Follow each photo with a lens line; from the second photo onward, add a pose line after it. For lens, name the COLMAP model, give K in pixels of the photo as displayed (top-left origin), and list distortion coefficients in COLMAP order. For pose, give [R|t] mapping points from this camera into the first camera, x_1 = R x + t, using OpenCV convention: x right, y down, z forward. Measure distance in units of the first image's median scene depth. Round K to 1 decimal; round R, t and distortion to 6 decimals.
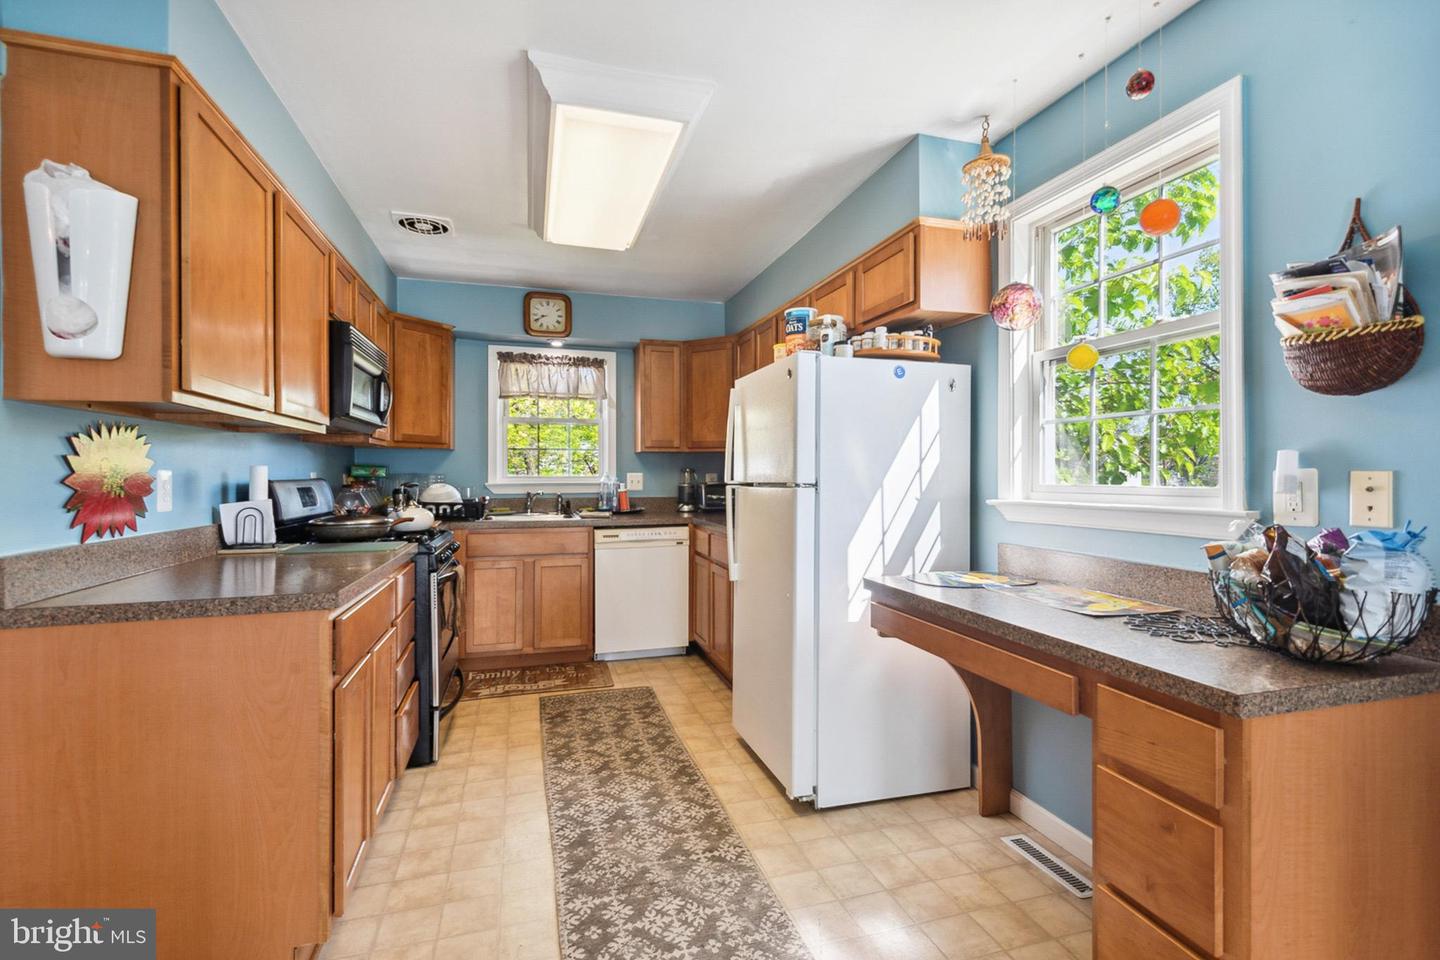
lens RADIAL K [[666.7, 0, 725.4], [0, 666.7, 475.3], [0, 0, 1]] dist [0.030392, -0.012301]
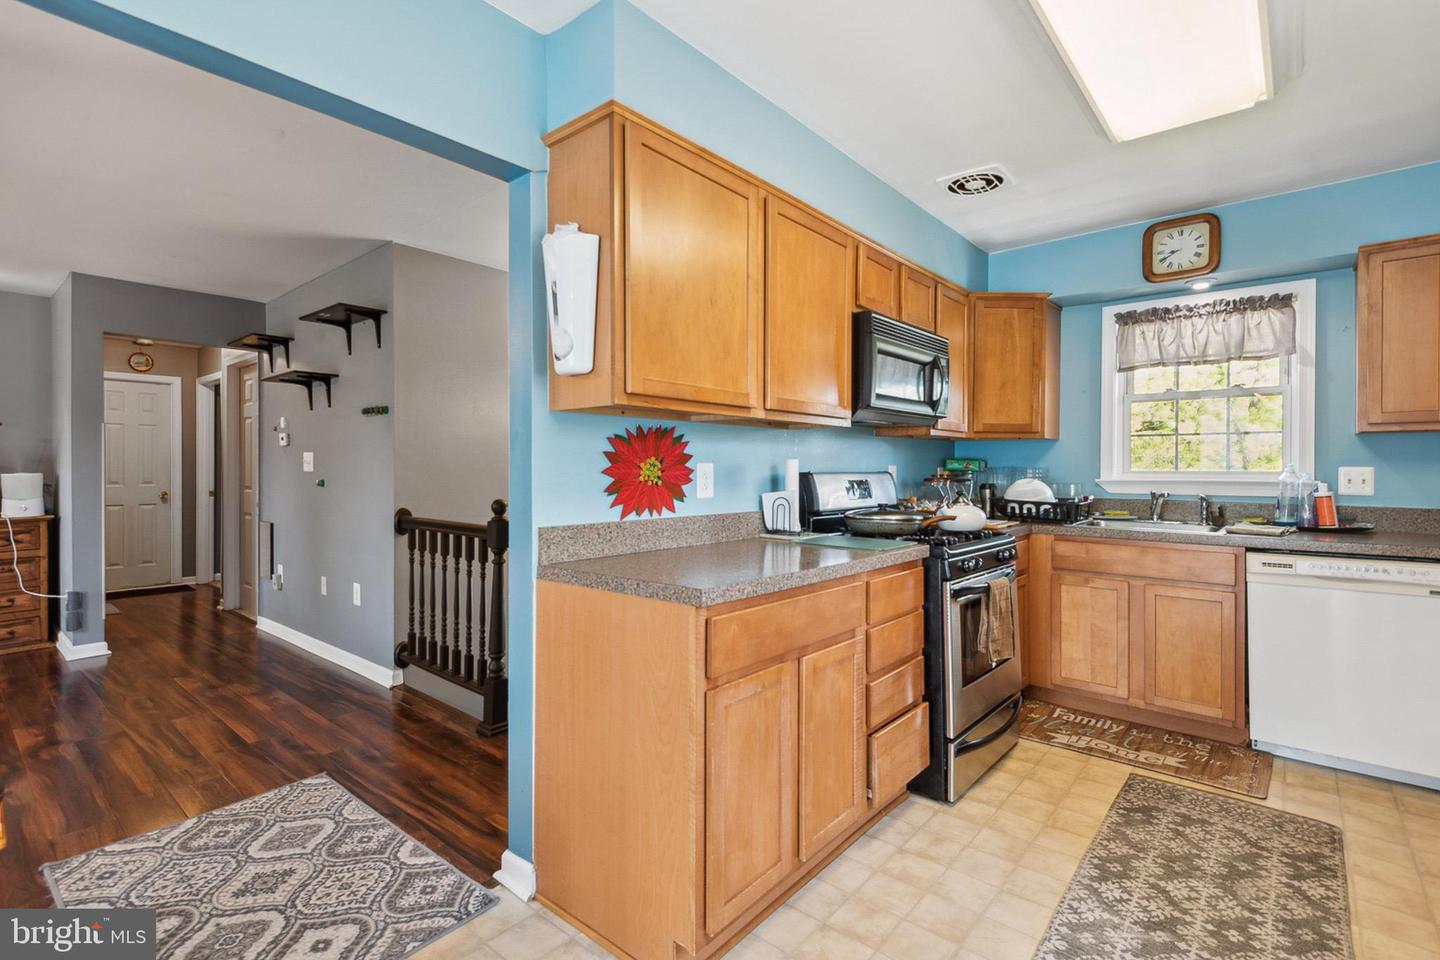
lens RADIAL K [[666.7, 0, 722.8], [0, 666.7, 471.3], [0, 0, 1]] dist [0.030392, -0.012301]
pose [[0.540446, 0.006761, -0.841352, 0.127704], [-0.005340, 0.999975, 0.004606, 0.000976], [0.841362, 0.002004, 0.540468, 0.285073]]
